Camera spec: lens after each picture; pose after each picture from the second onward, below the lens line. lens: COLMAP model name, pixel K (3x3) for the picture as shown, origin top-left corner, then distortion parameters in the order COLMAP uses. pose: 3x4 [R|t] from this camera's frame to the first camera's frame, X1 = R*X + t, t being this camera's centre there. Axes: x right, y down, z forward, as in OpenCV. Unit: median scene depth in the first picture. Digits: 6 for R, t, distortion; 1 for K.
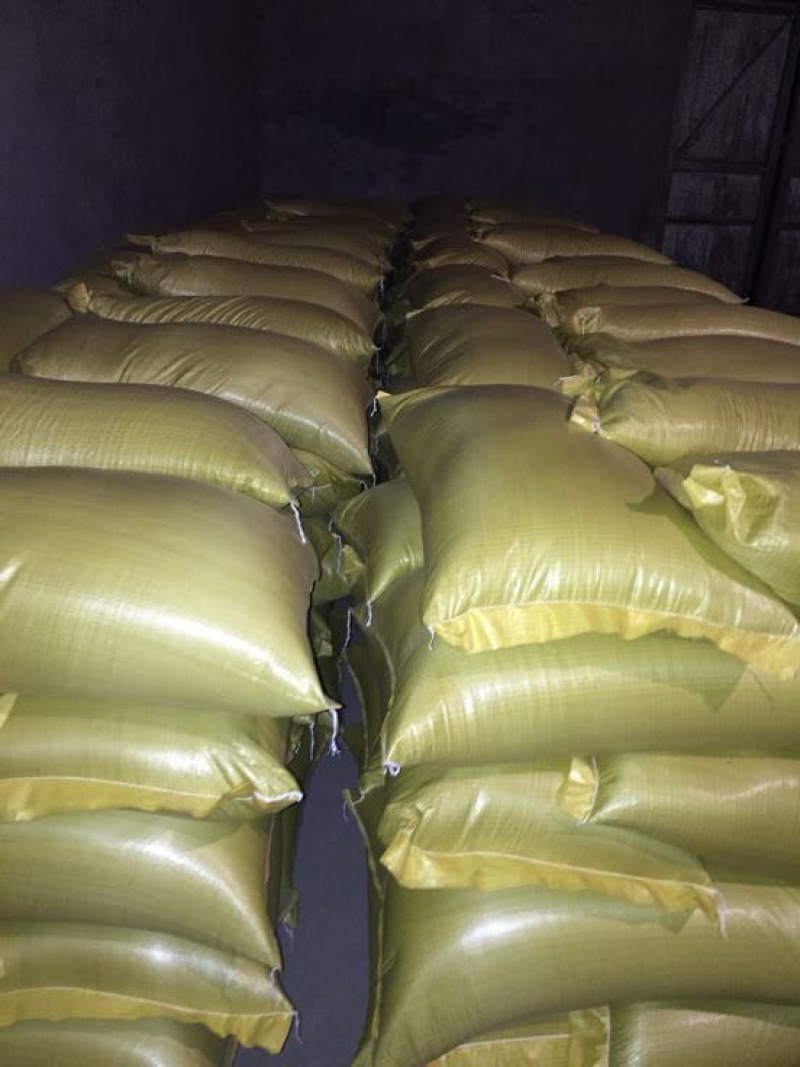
lens RADIAL K [[875.1, 0, 401.2], [0, 875.1, 555.3], [0, 0, 1]] dist [0.073160, -0.094242]
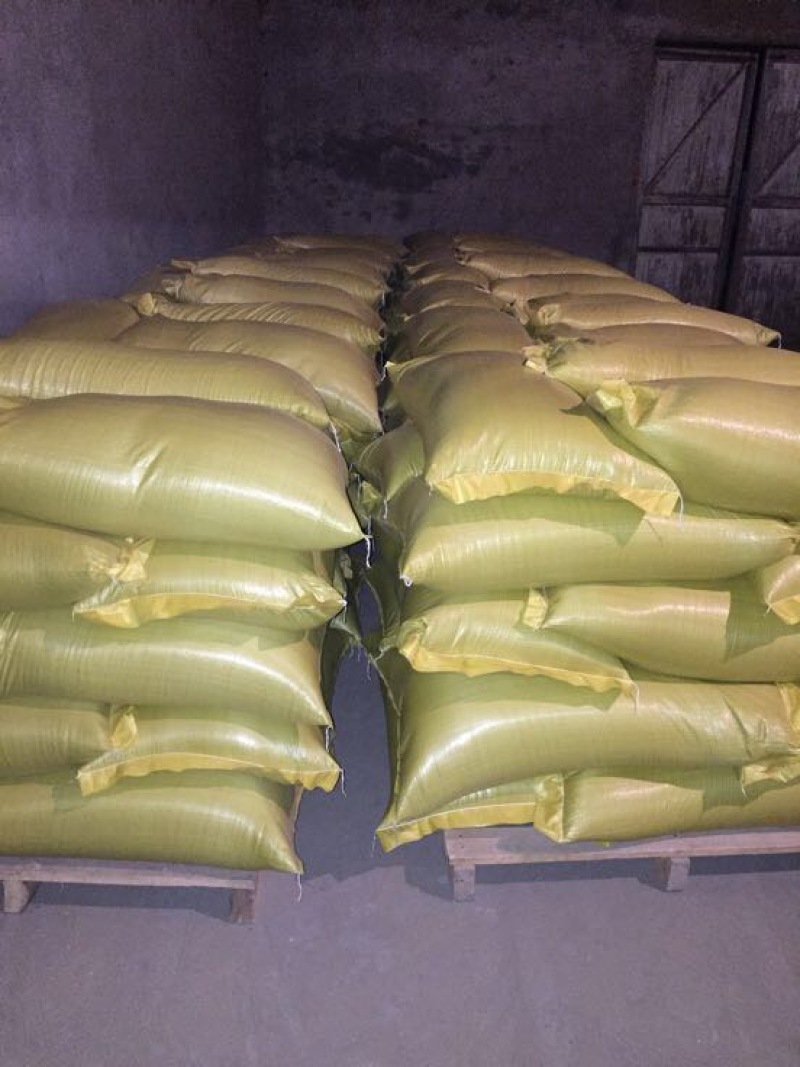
lens RADIAL K [[875.1, 0, 401.2], [0, 875.1, 555.3], [0, 0, 1]] dist [0.073160, -0.094242]
pose [[0.999803, -0.019632, 0.002993, -0.011455], [0.019739, 0.998953, -0.041277, 0.130548], [-0.002179, 0.041328, 0.999143, -0.254032]]
